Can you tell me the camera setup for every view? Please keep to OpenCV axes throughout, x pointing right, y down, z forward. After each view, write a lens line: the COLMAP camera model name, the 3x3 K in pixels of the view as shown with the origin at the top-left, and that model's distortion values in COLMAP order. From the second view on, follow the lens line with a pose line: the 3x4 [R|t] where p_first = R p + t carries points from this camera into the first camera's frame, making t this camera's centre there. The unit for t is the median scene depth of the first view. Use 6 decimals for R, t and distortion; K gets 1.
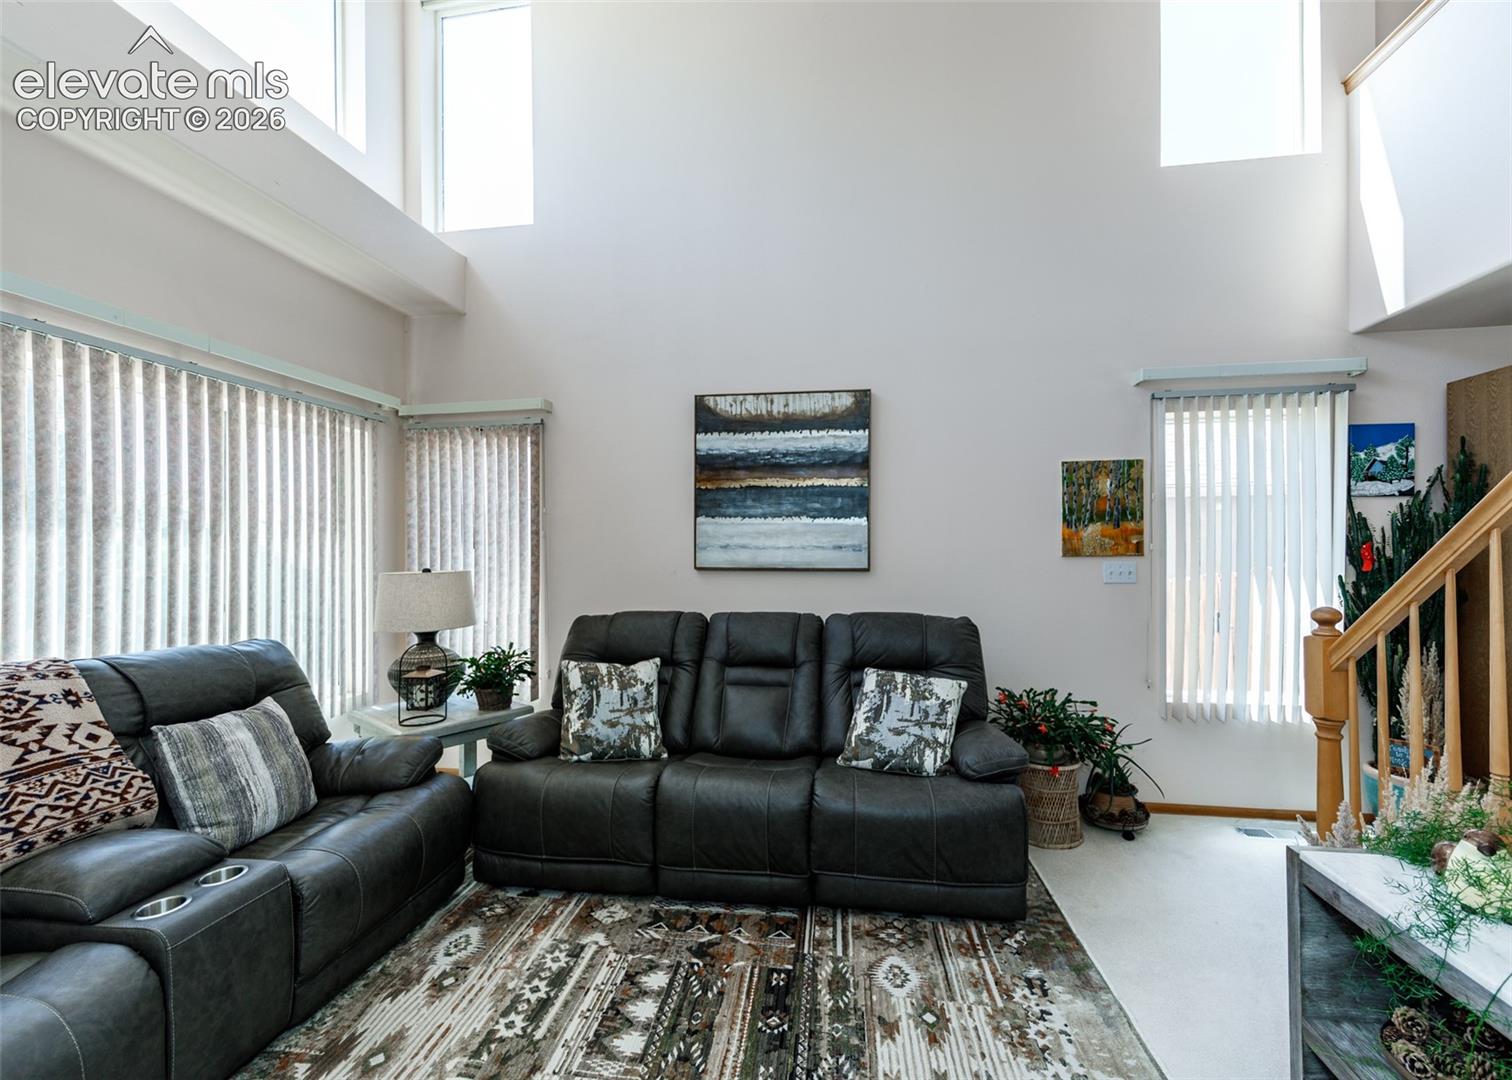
lens RADIAL K [[621.7, 0, 790.6], [0, 621.7, 553.1], [0, 0, 1]] dist [0.004872, -0.000558]
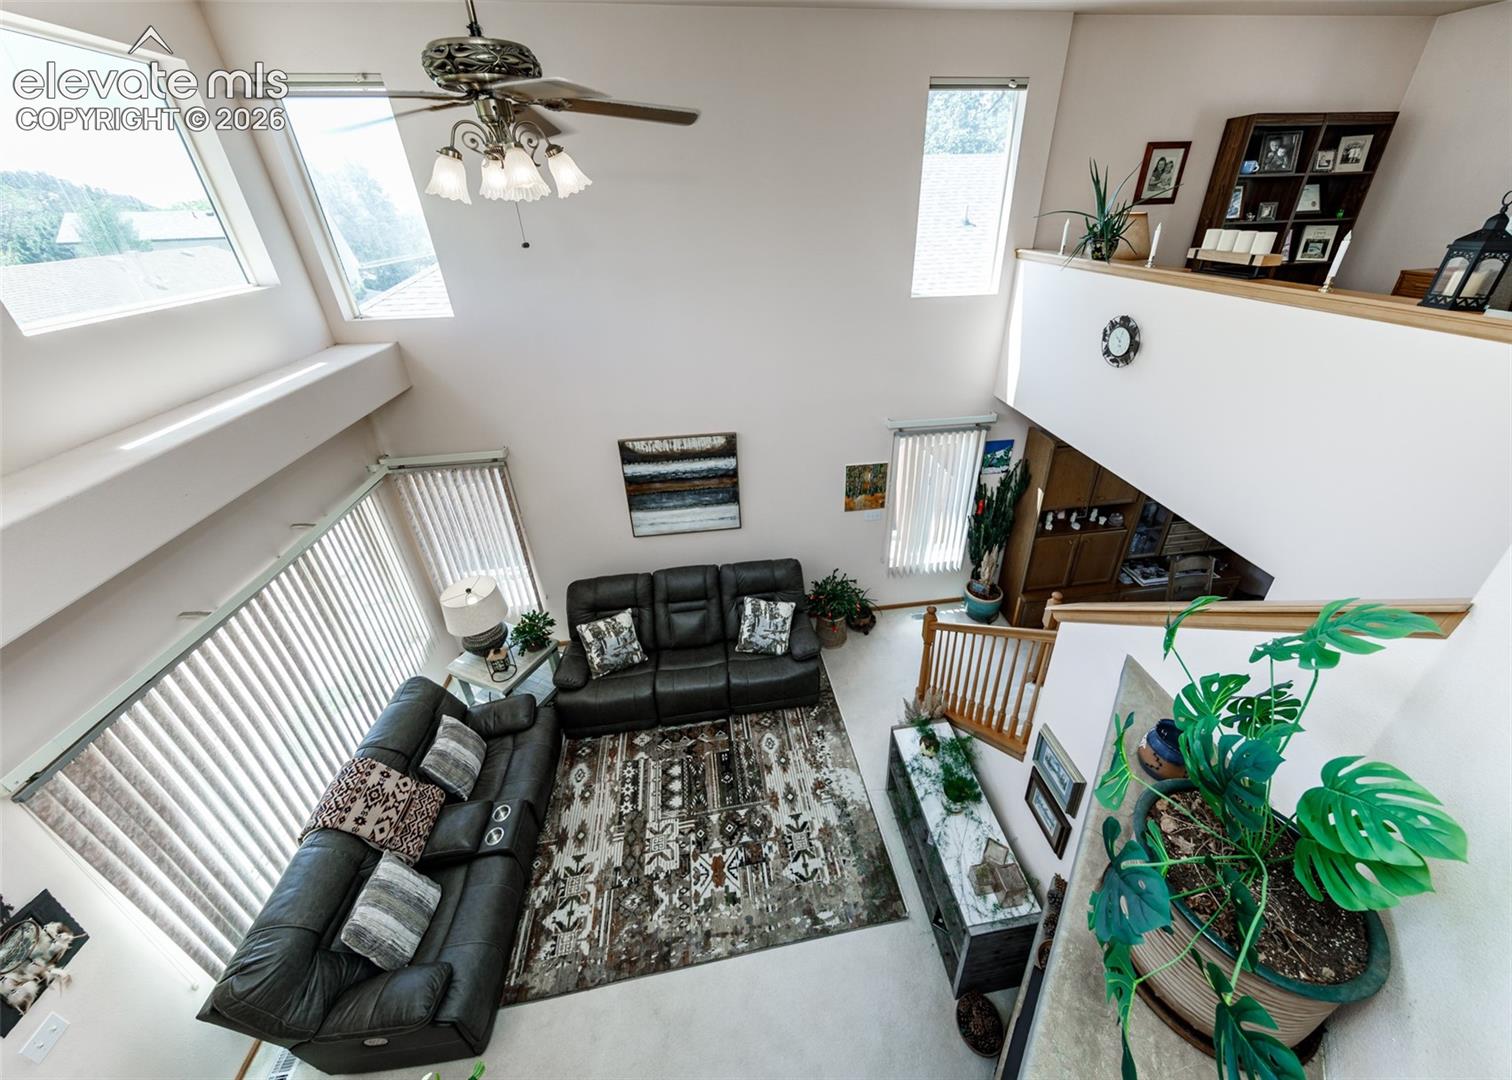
lens RADIAL K [[550.4, 0, 804.5], [0, 550.4, 472.0], [0, 0, 1]] dist [0.007712, -0.002007]
pose [[0.957227, -0.133752, 0.256566, -0.094092], [-0.002337, 0.883136, 0.469110, -1.017390], [-0.289328, -0.449645, 0.845050, -0.344284]]
